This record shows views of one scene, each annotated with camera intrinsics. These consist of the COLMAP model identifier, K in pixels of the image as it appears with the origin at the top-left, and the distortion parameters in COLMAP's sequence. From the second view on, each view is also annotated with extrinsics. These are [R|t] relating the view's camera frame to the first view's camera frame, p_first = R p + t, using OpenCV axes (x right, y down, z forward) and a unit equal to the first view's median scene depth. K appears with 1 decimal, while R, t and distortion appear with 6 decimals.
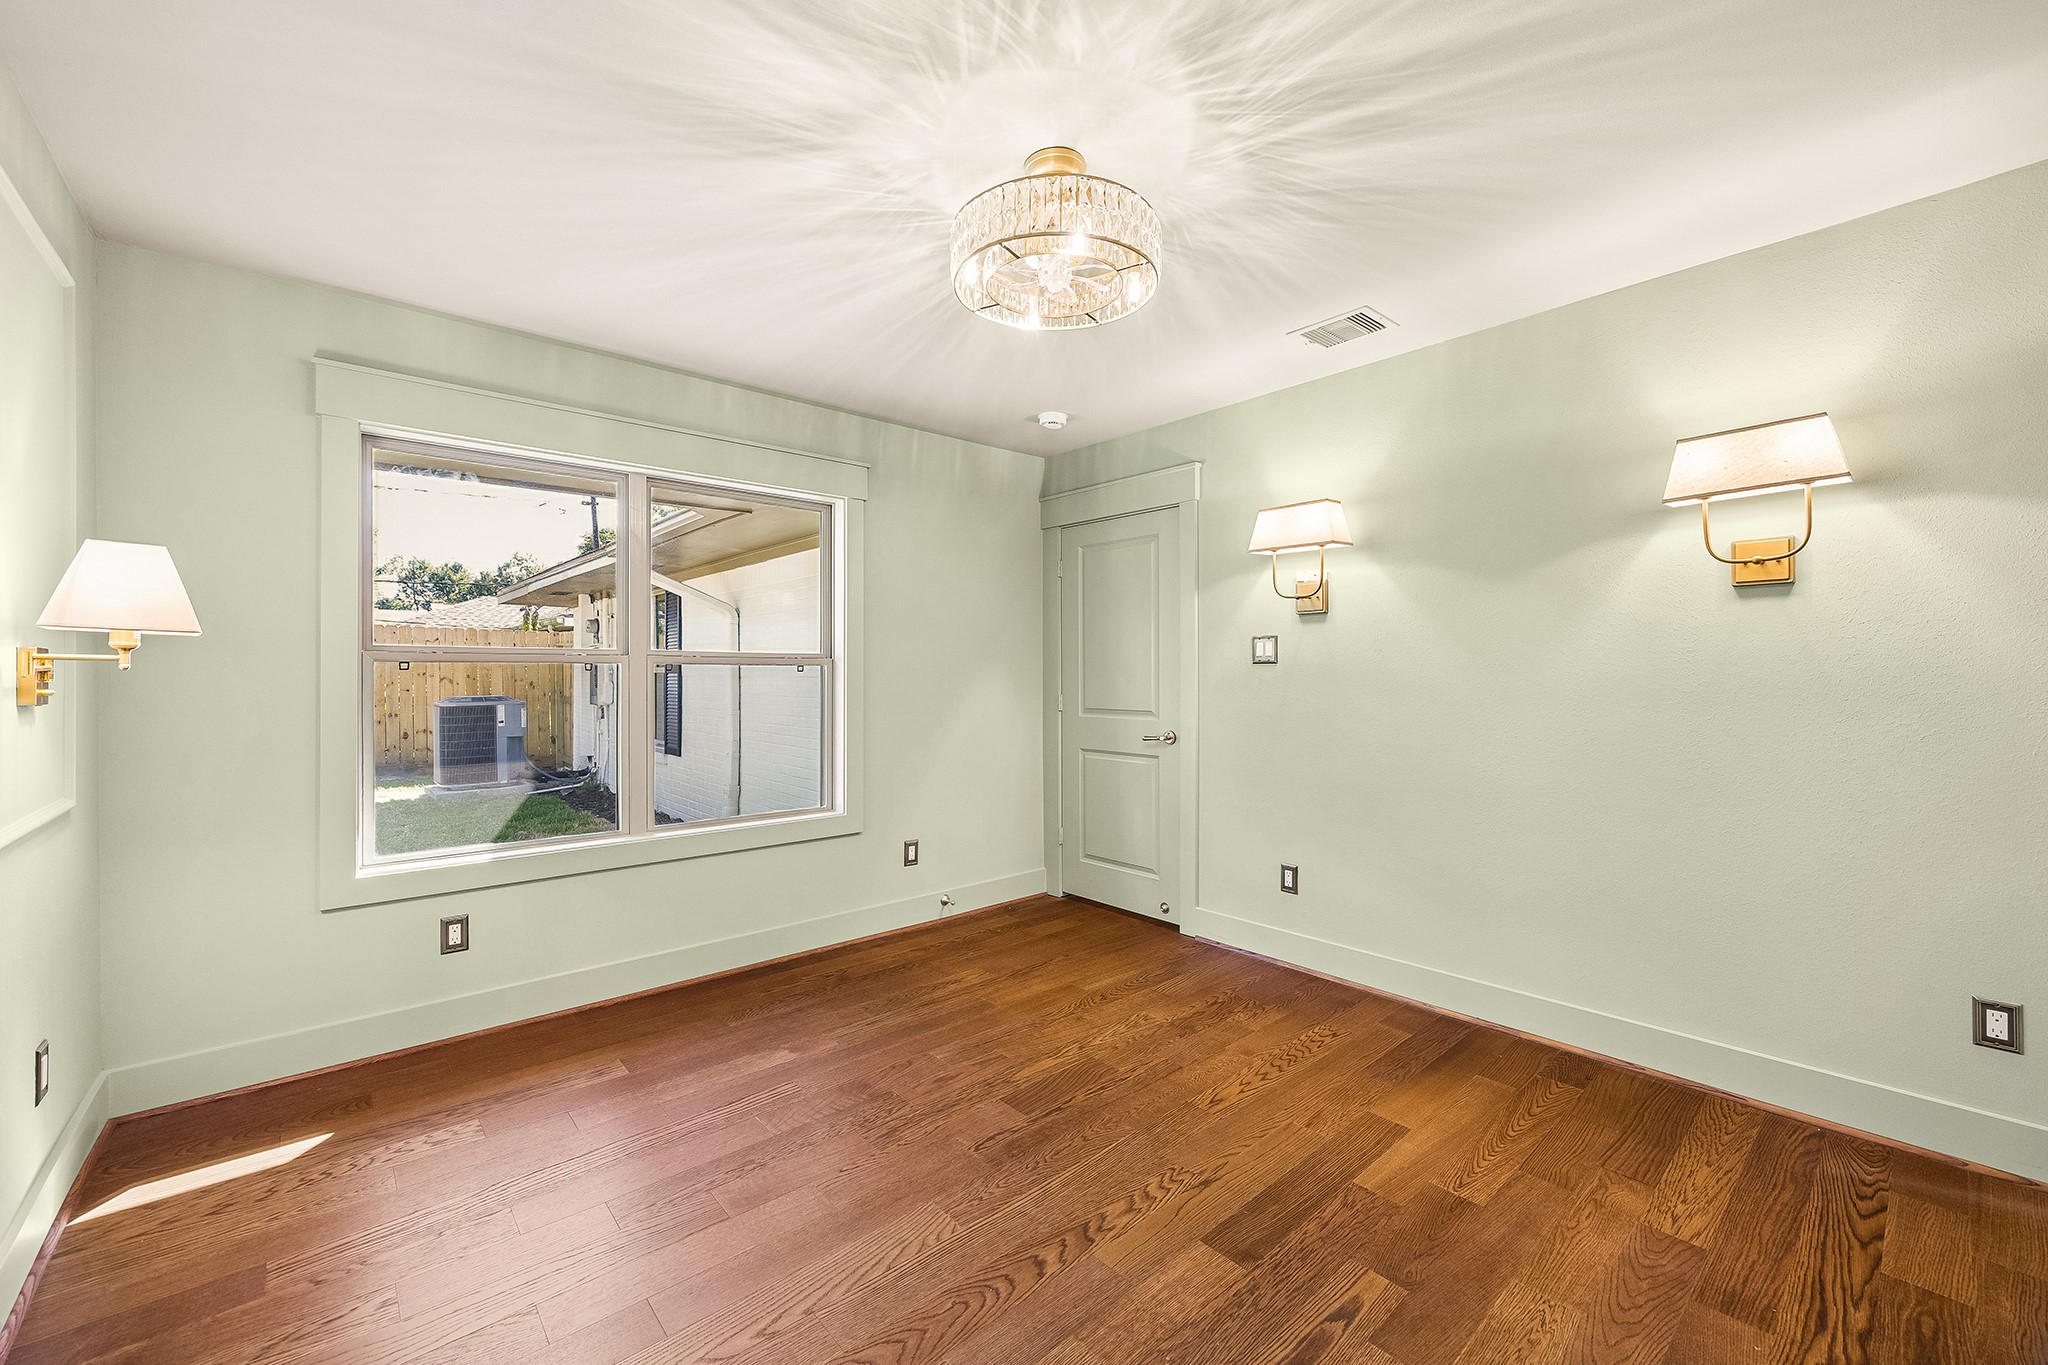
lens RADIAL K [[817.0, 0, 1019.1], [0, 817.0, 672.0], [0, 0, 1]] dist [-0.003034, -0.000190]
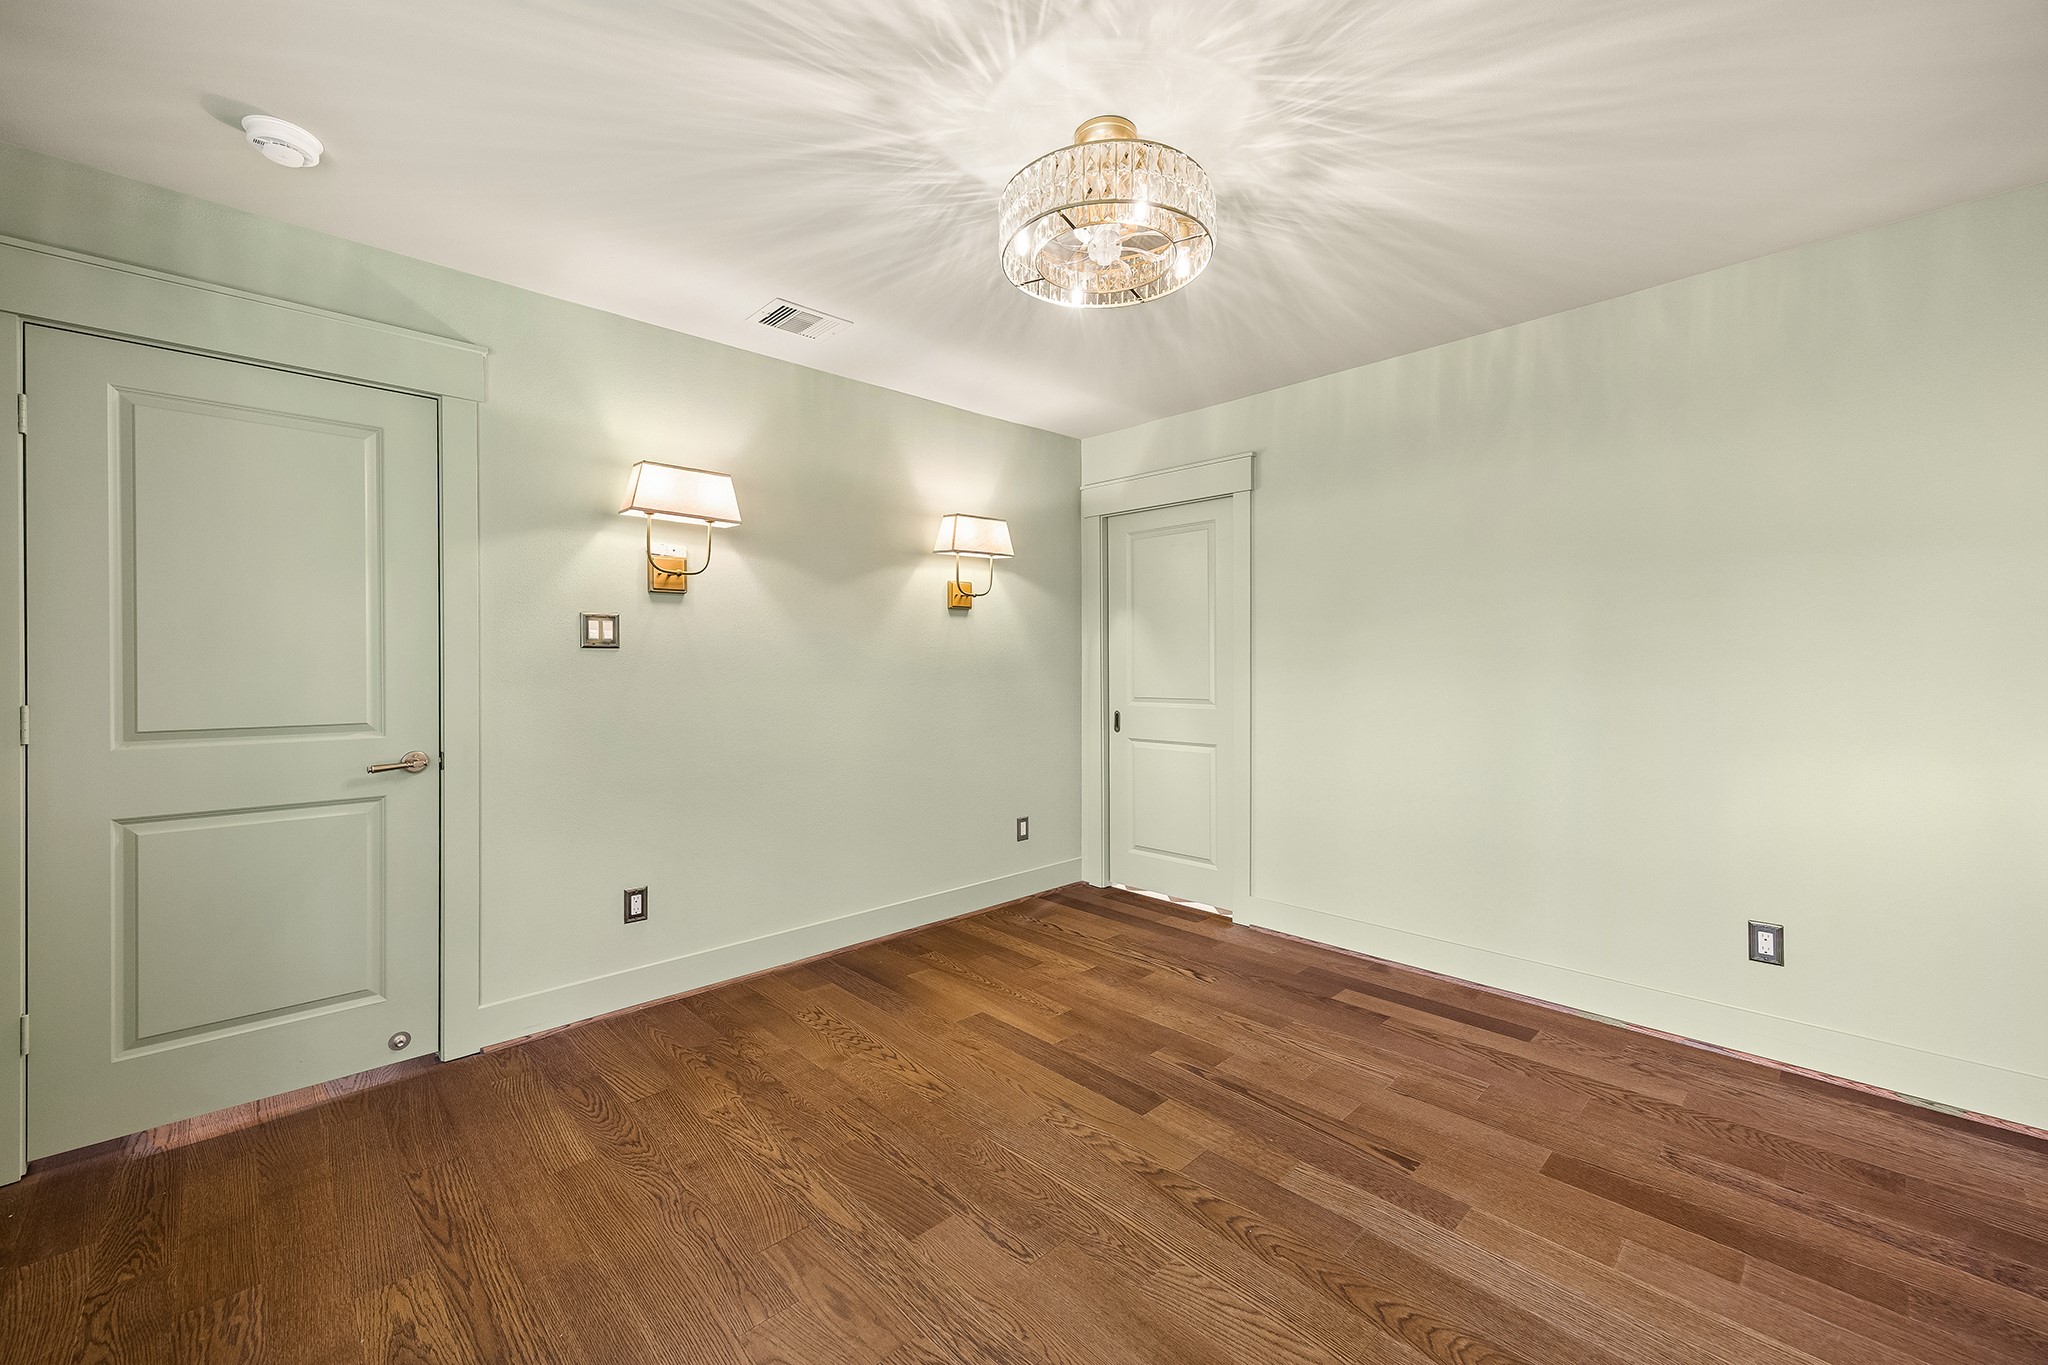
lens RADIAL K [[798.0, 0, 1025.3], [0, 798.0, 668.6], [0, 0, 1]] dist [0.009774, -0.000124]
pose [[-0.035365, -0.006651, 0.999352, -0.721648], [0.000455, 0.999978, 0.006671, 0.005929], [-0.999374, 0.000691, -0.035362, 0.894328]]
